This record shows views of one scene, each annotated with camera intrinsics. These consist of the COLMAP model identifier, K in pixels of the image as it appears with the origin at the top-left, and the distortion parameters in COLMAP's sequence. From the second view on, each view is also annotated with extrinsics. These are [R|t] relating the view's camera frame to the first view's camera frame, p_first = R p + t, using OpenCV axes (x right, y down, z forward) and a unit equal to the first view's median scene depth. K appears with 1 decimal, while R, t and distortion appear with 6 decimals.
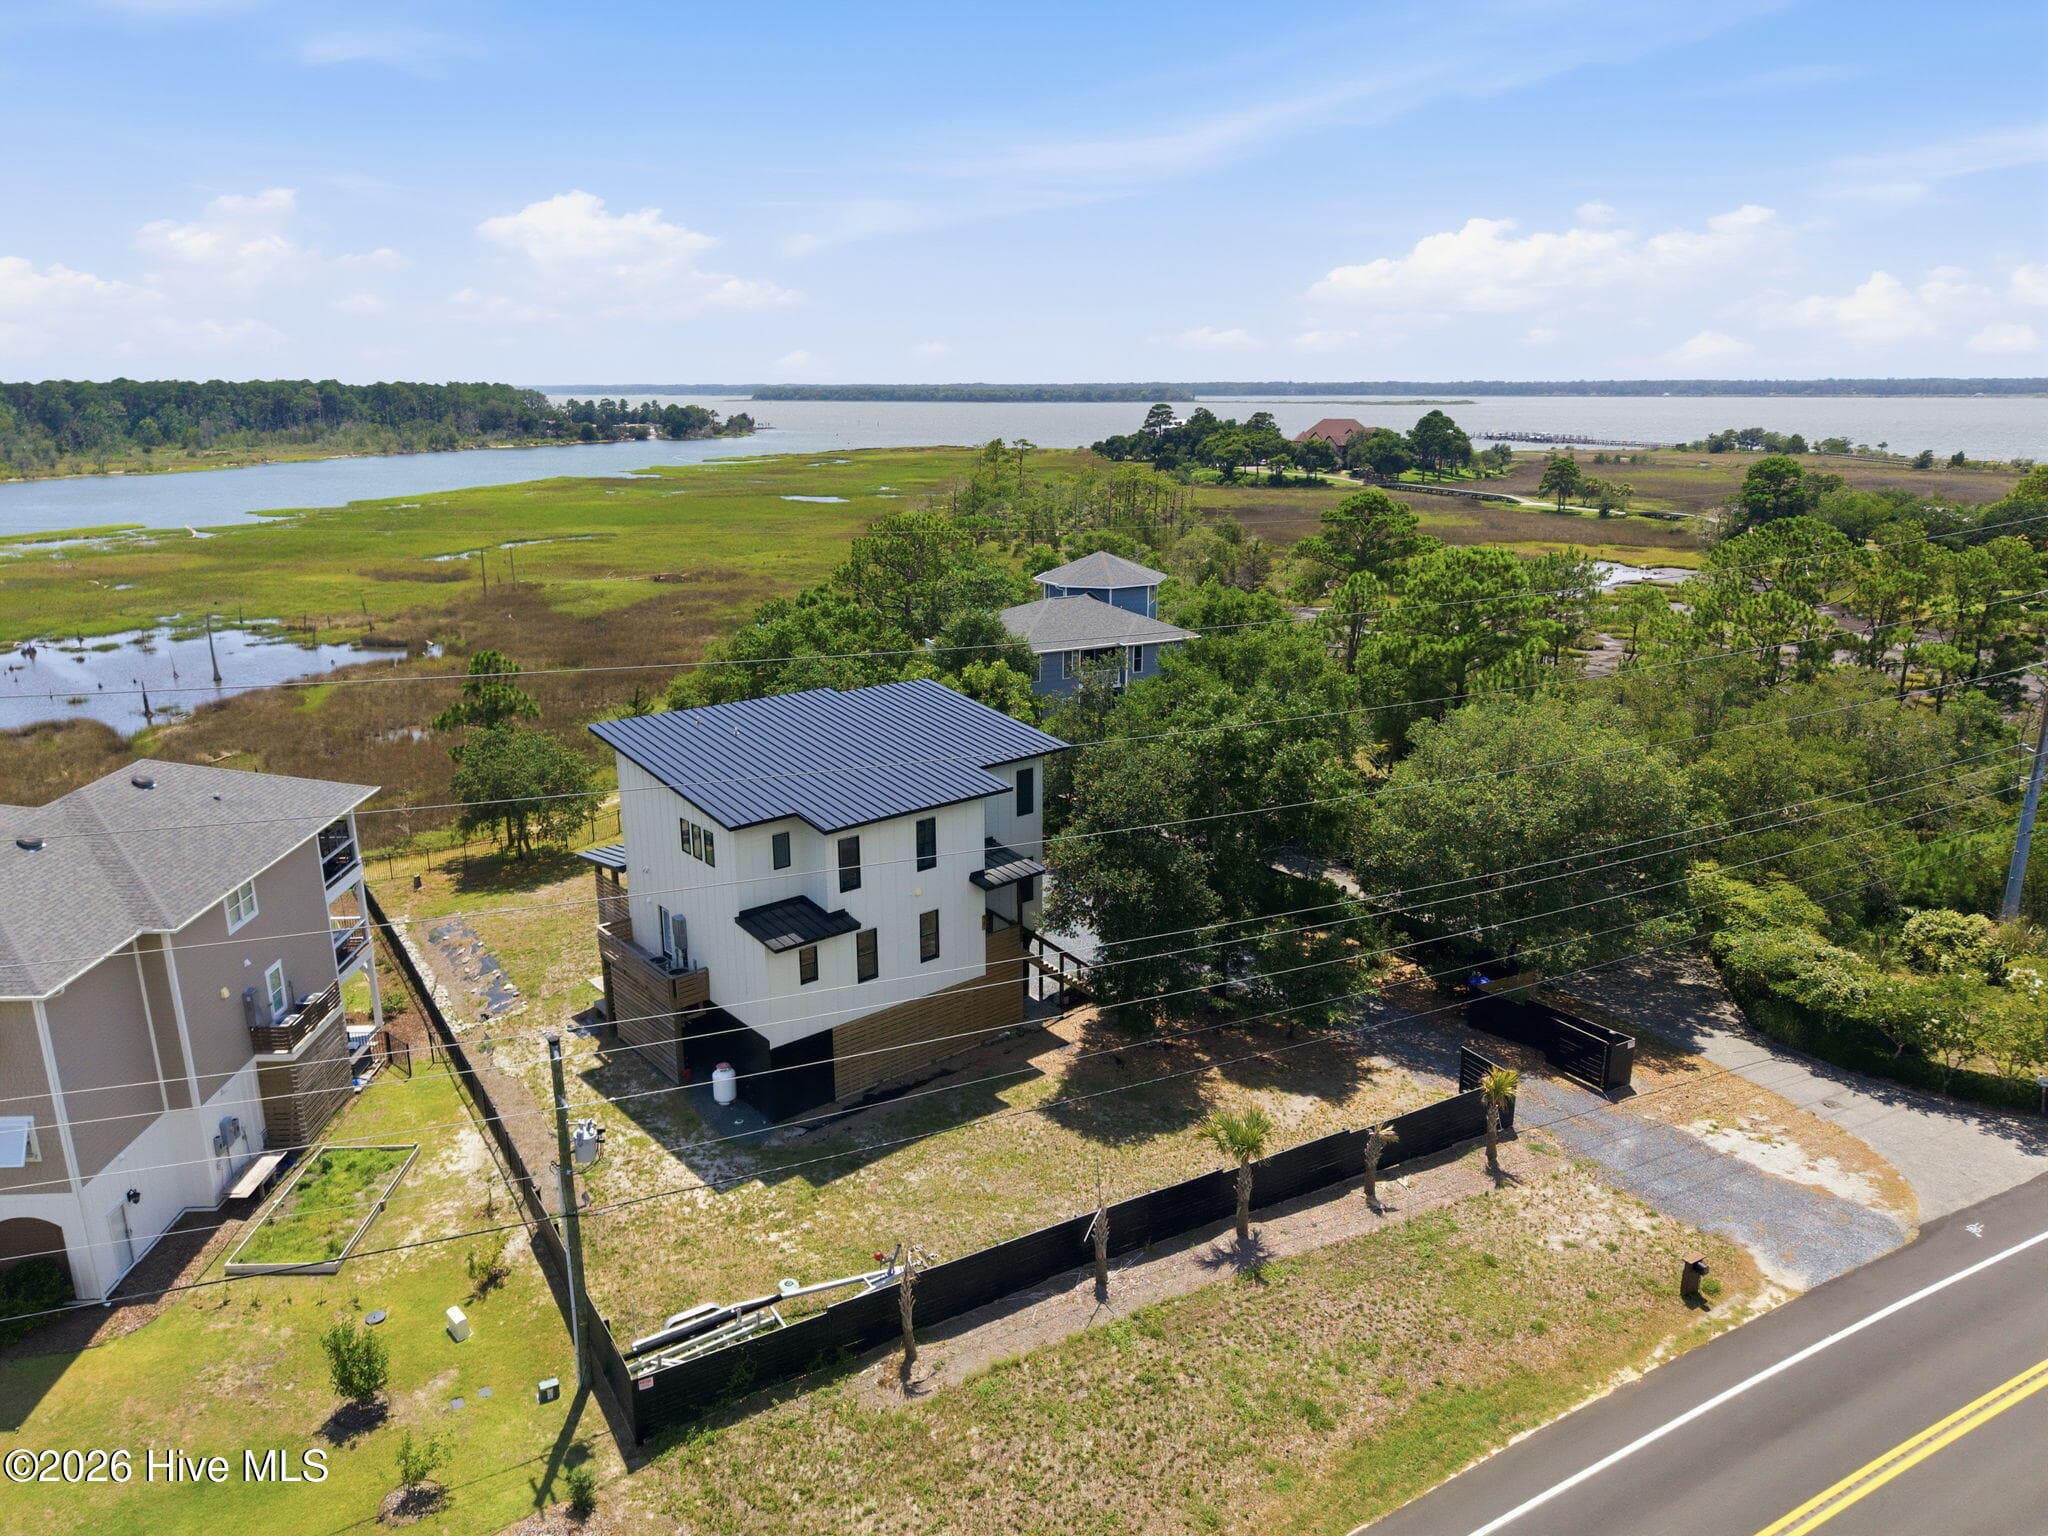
lens RADIAL K [[1377.5, 0, 1011.0], [0, 1377.5, 775.3], [0, 0, 1]] dist [0.003302, 0.000846]
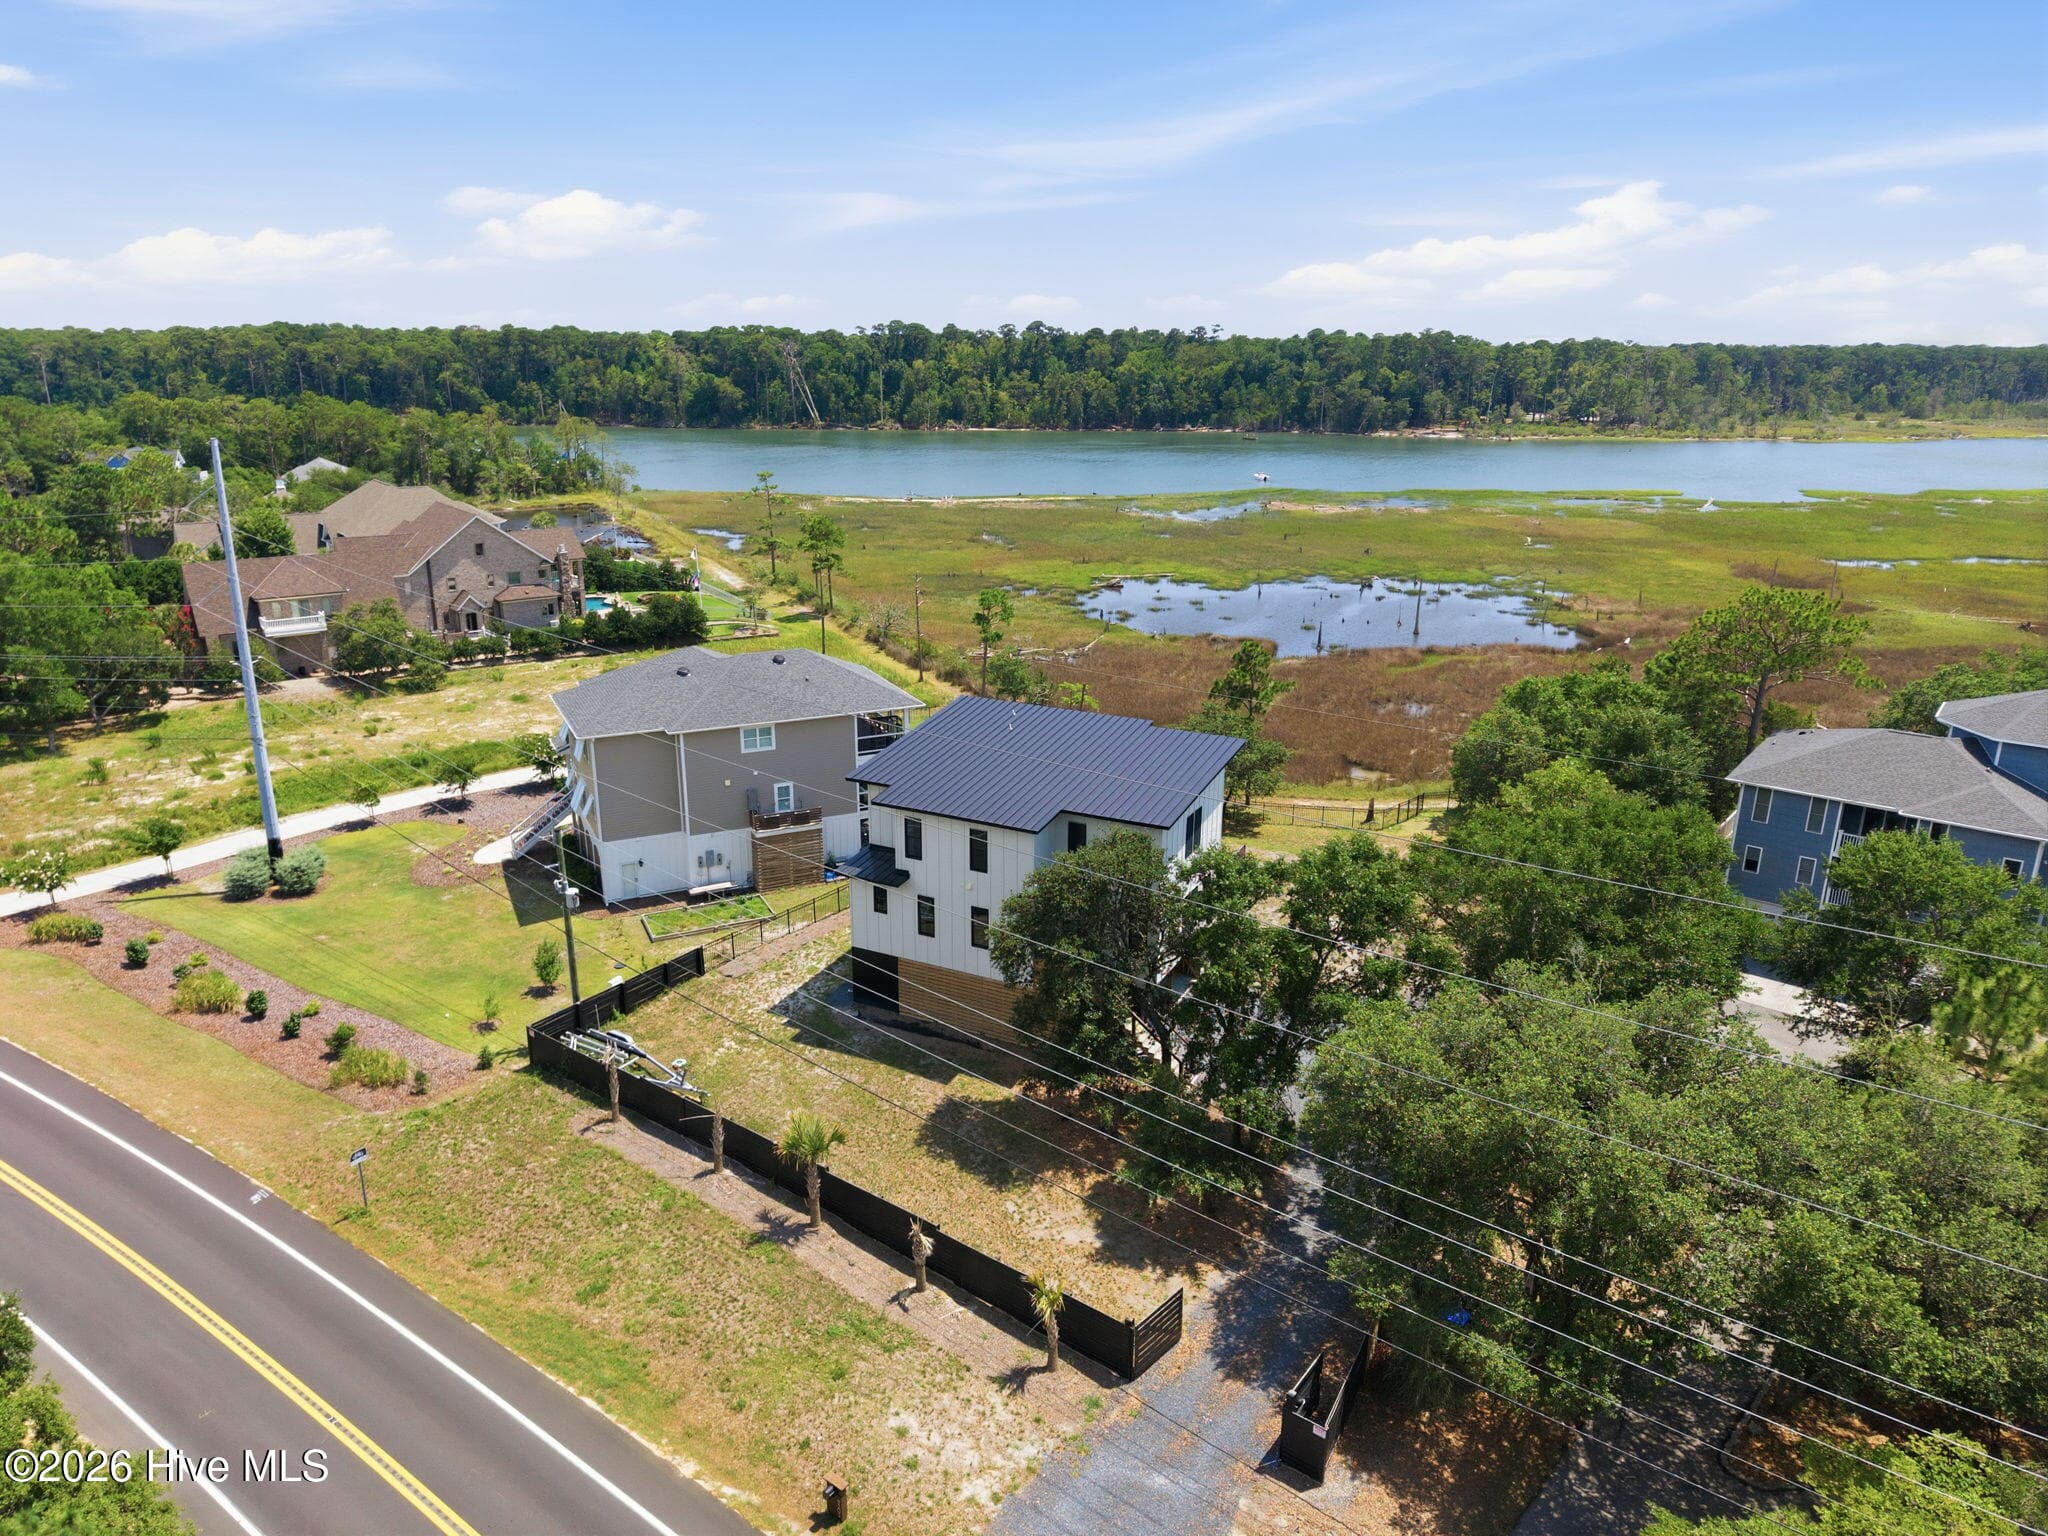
lens RADIAL K [[1374.2, 0, 1010.4], [0, 1374.2, 762.1], [0, 0, 1]] dist [0.036426, -0.047681]
pose [[0.388484, 0.274961, -0.879475, 0.988490], [-0.255762, 0.949115, 0.183758, -0.251916], [0.885249, 0.153549, 0.439041, 0.498060]]
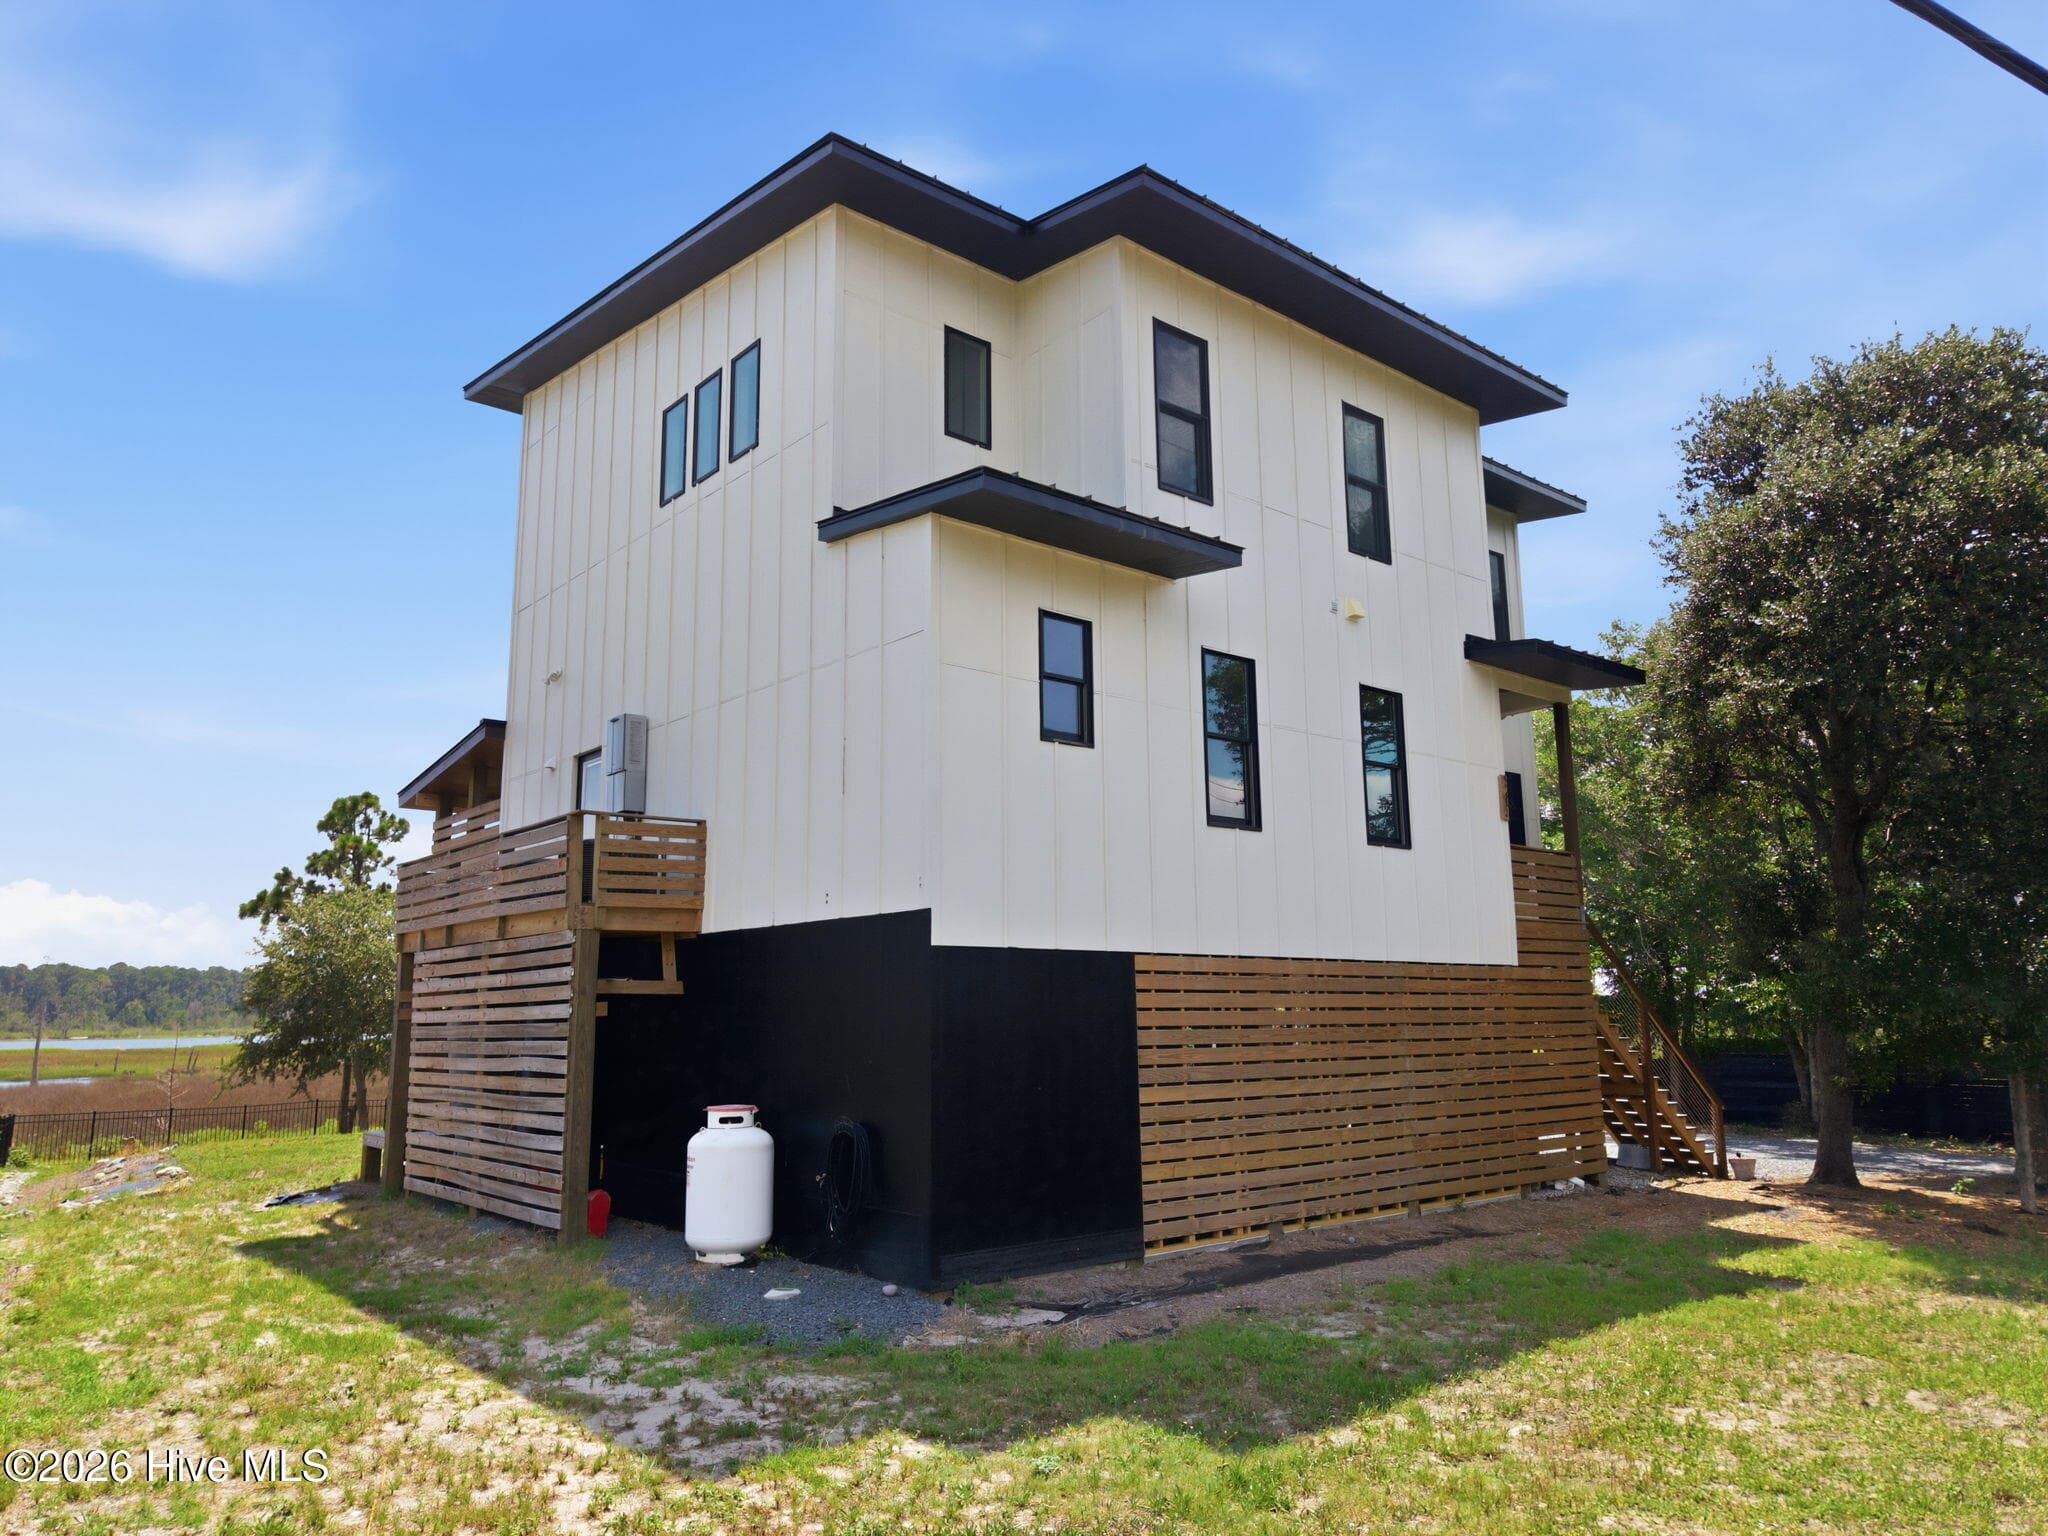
lens RADIAL K [[1374.2, 0, 1010.4], [0, 1374.2, 762.1], [0, 0, 1]] dist [0.036426, -0.047681]
pose [[0.999981, -0.006007, -0.001131, -0.154149], [0.004881, 0.896092, -0.443842, 0.272070], [0.003679, 0.443828, 0.896105, 0.728920]]
